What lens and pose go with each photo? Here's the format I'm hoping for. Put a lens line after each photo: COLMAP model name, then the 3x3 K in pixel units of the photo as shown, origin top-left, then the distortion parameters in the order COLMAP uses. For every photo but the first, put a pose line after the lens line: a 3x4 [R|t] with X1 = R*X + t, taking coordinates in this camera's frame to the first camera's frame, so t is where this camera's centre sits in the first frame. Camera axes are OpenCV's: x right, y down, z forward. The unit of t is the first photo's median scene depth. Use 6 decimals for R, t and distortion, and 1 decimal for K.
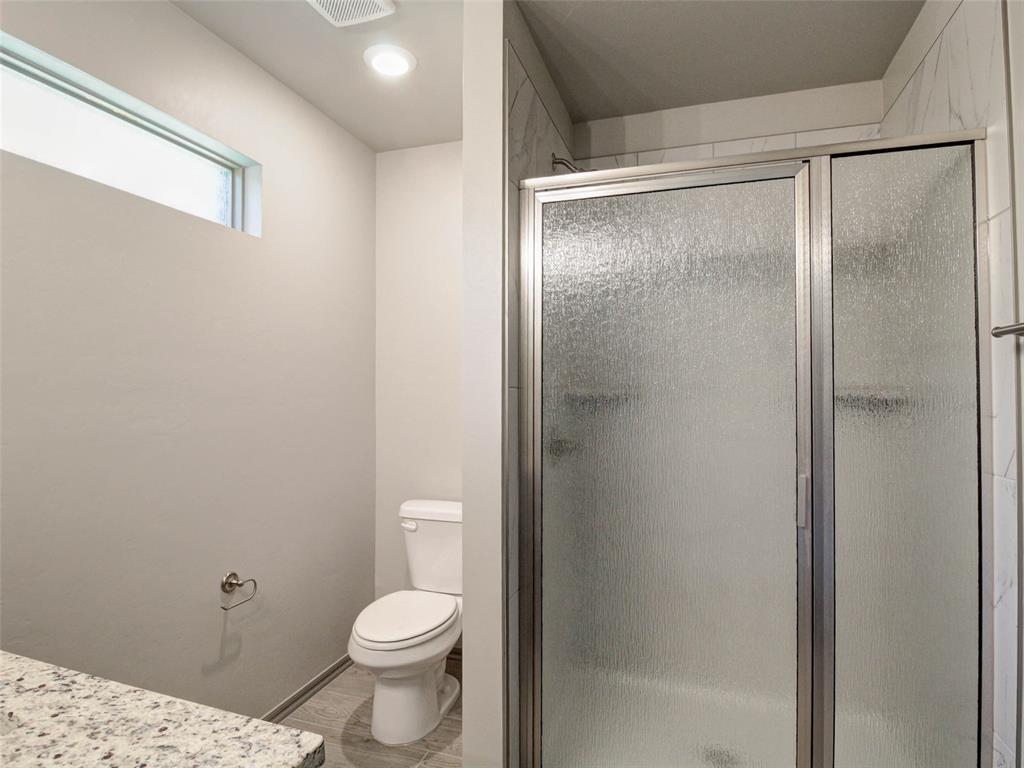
lens RADIAL K [[557.3, 0, 506.1], [0, 557.3, 380.5], [0, 0, 1]] dist [-0.002065, -0.014604]
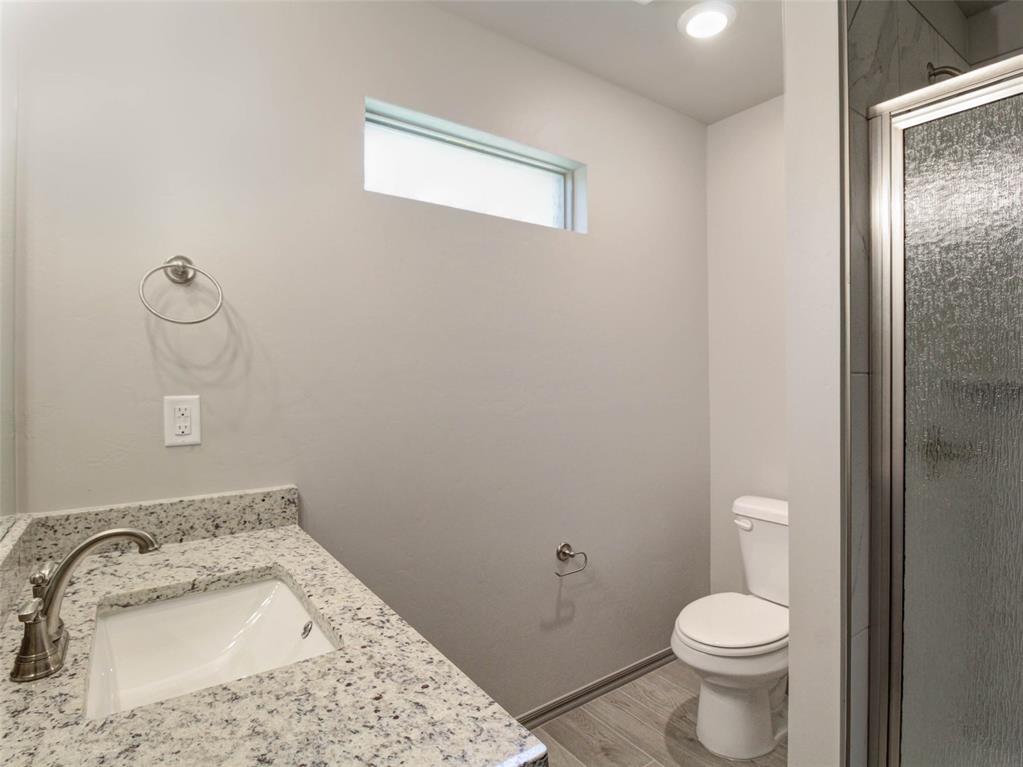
lens RADIAL K [[544.6, 0, 510.9], [0, 544.6, 379.5], [0, 0, 1]] dist [-0.000244, -0.014453]
pose [[0.815637, -0.002104, -0.578560, 0.054731], [0.015236, 0.999725, 0.017844, 0.000608], [0.578363, -0.023369, 0.815445, 0.083871]]
